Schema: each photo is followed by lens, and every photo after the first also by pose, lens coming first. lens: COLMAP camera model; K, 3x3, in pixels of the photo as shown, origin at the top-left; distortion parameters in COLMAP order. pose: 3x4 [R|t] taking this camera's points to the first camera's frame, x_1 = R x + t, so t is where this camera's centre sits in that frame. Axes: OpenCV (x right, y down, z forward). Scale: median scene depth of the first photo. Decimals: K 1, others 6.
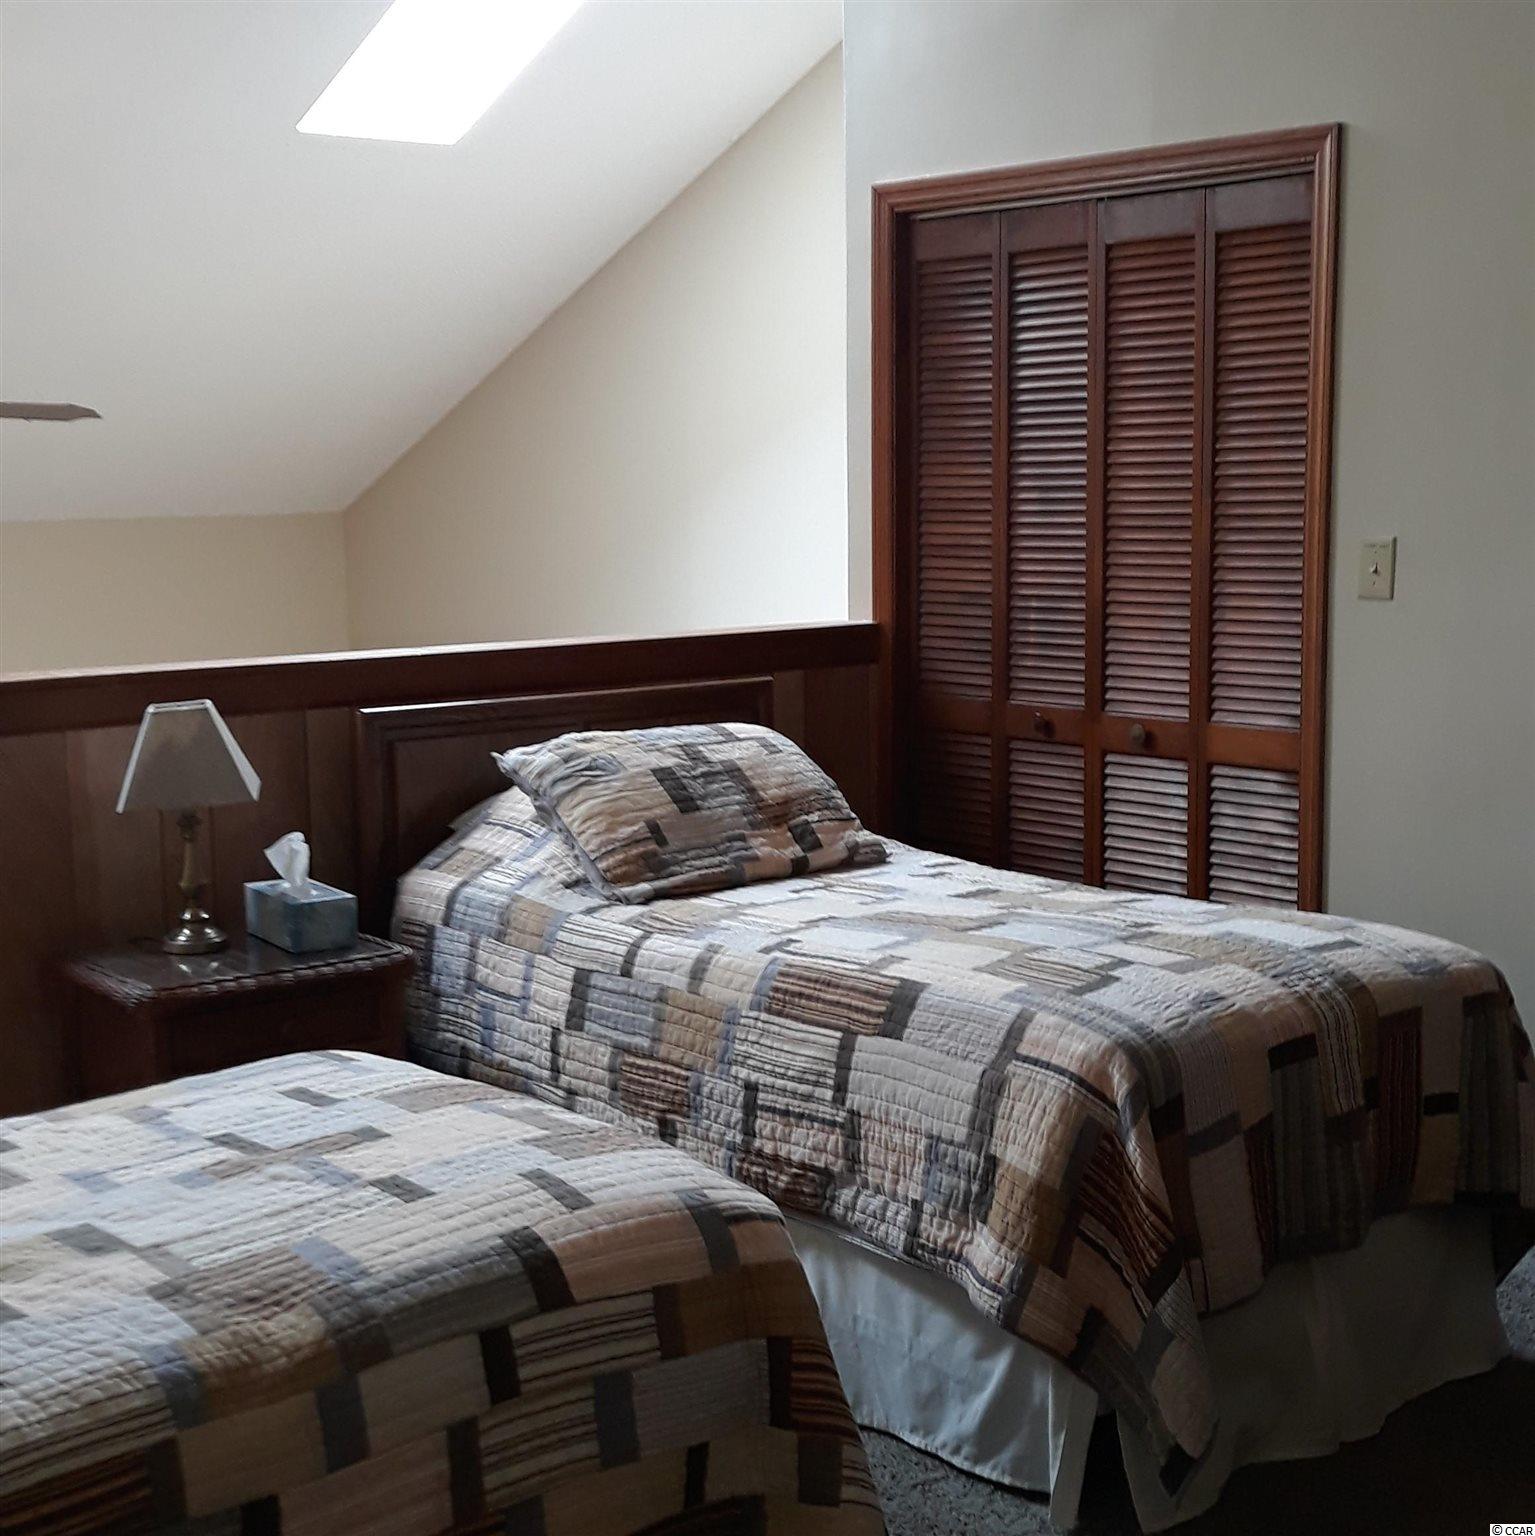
lens RADIAL K [[2244.9, 0, 770.3], [0, 2244.9, 772.6], [0, 0, 1]] dist [0.300601, -1.136137]
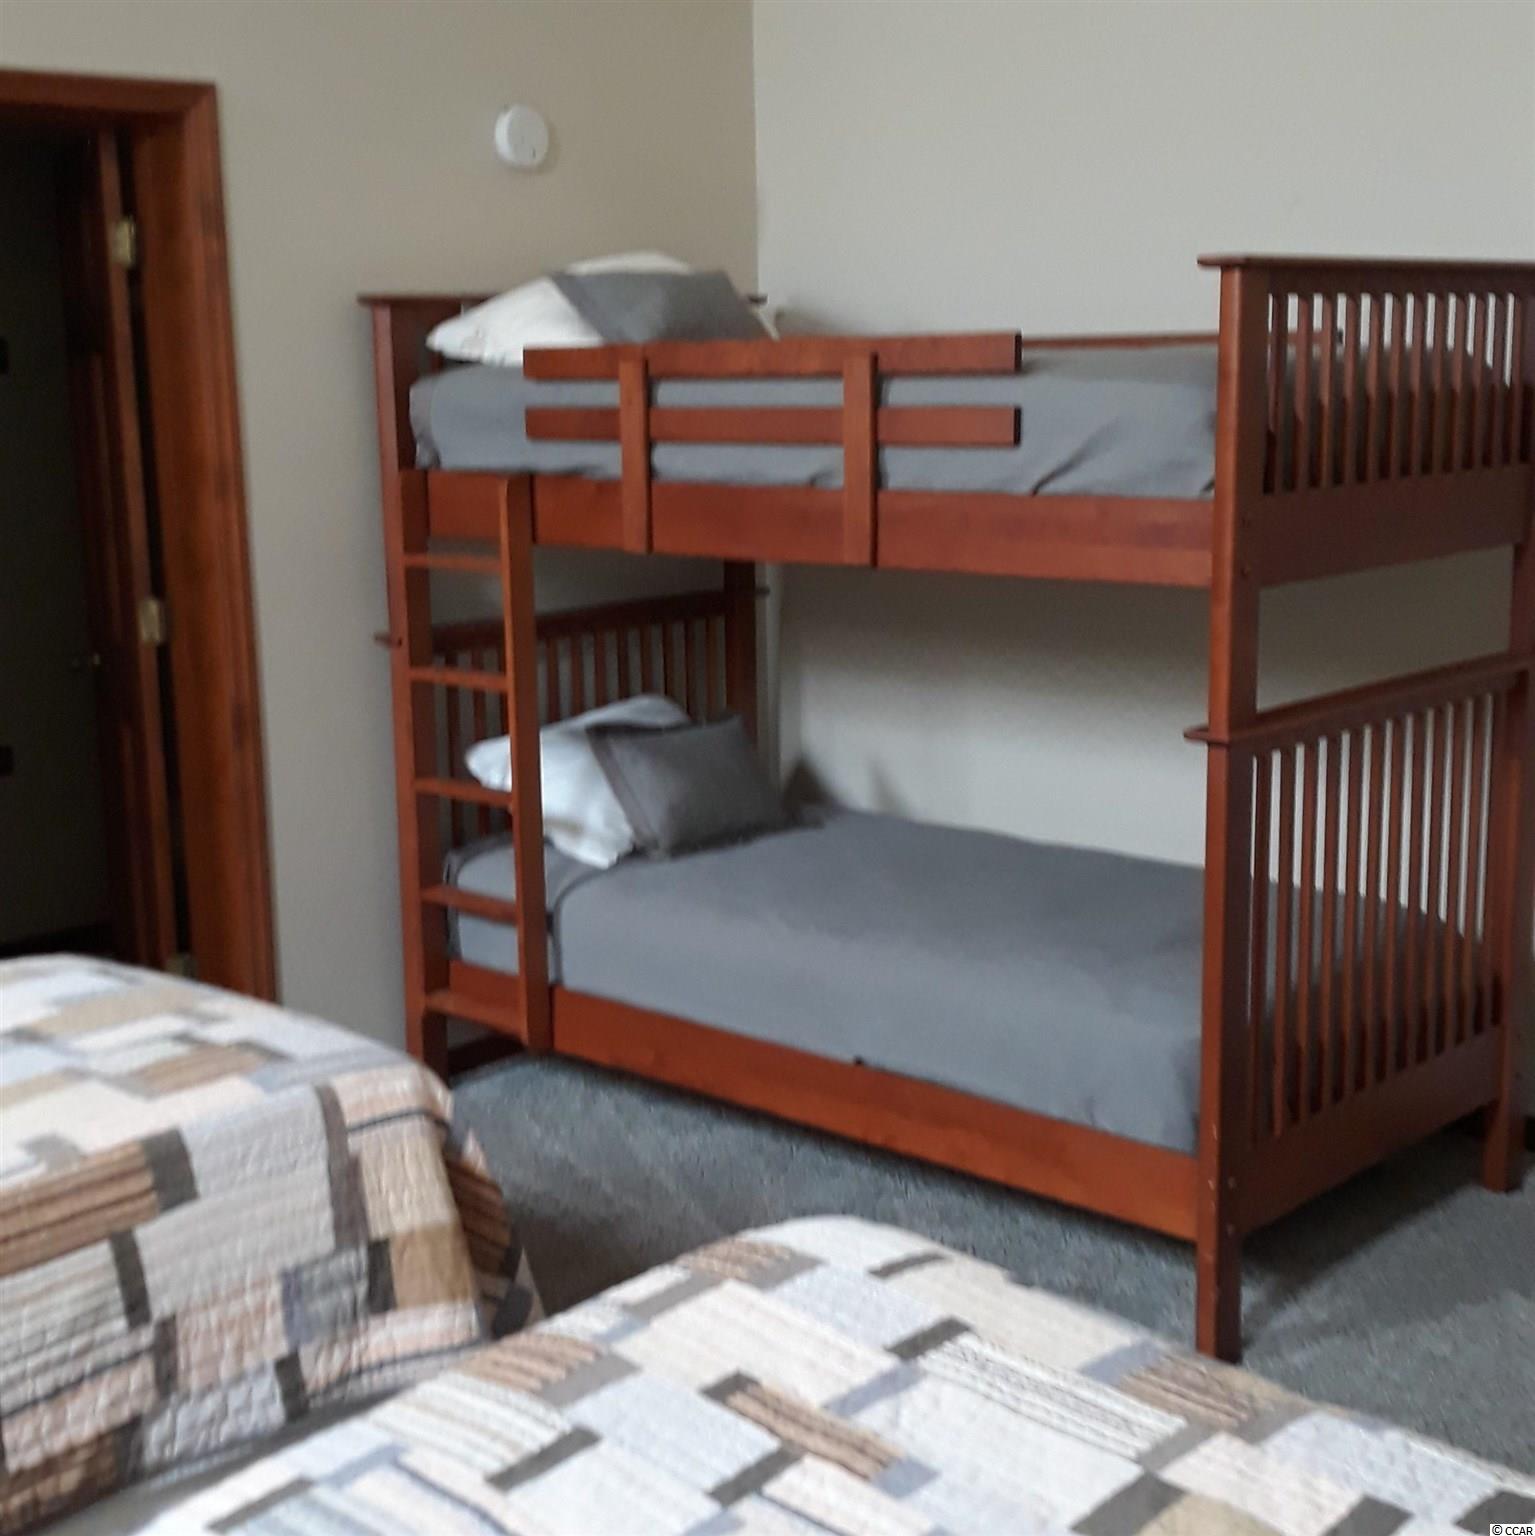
lens RADIAL K [[2244.9, 0, 770.3], [0, 2244.9, 772.6], [0, 0, 1]] dist [0.300601, -1.136137]
pose [[-0.132984, -0.171944, 0.976089, -0.768534], [0.154028, 0.969286, 0.191731, -0.160656], [-0.979076, 0.175842, -0.102416, 0.886734]]
